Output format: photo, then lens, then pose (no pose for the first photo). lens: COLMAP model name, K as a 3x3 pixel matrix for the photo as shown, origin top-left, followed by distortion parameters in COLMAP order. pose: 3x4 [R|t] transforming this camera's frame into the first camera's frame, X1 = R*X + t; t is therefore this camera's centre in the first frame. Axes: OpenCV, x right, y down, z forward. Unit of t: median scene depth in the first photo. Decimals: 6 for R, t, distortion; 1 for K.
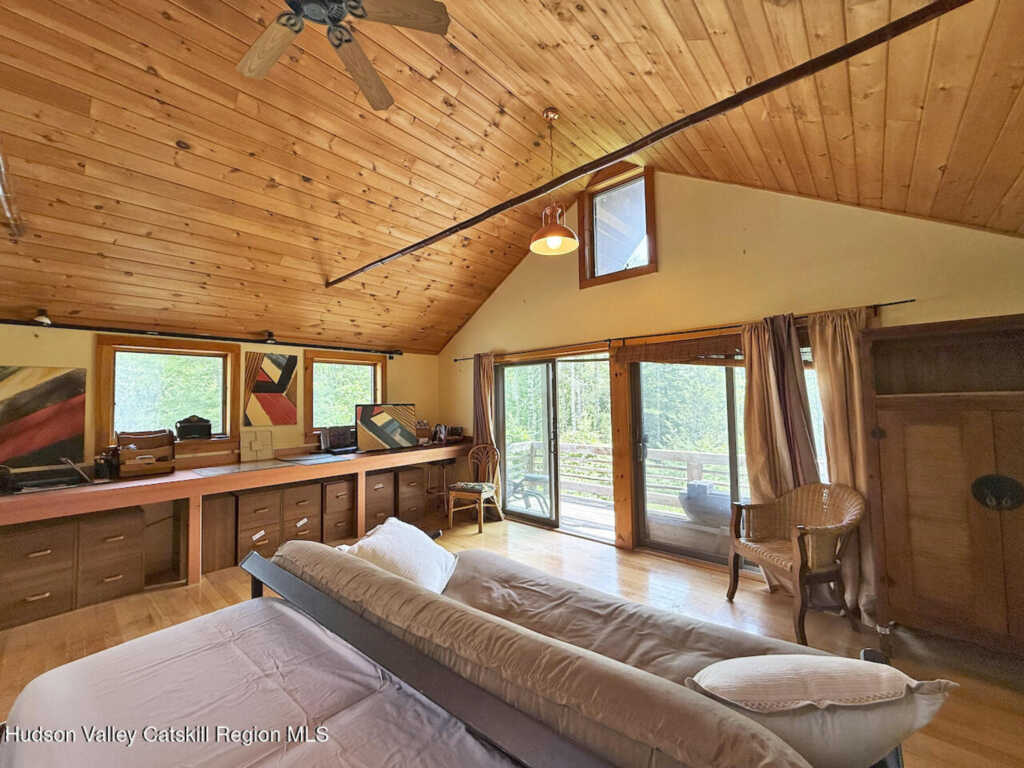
lens RADIAL K [[408.8, 0, 512.0], [0, 408.8, 384.0], [0, 0, 1]] dist [0.000556, 0.000283]
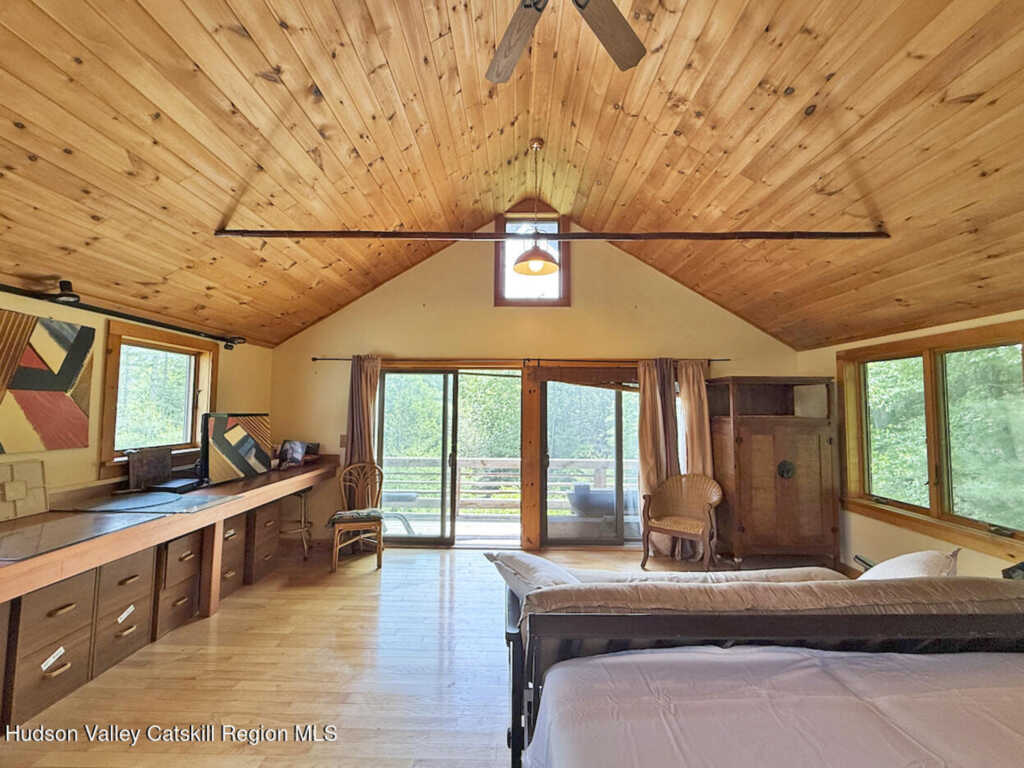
lens RADIAL K [[418.4, 0, 512.0], [0, 418.4, 384.0], [0, 0, 1]] dist [0.002370, 0.000218]
pose [[0.755000, 0.063010, 0.652691, -0.458142], [-0.049412, 0.998009, -0.039189, 0.003707], [-0.653861, -0.002663, 0.756610, 0.162139]]
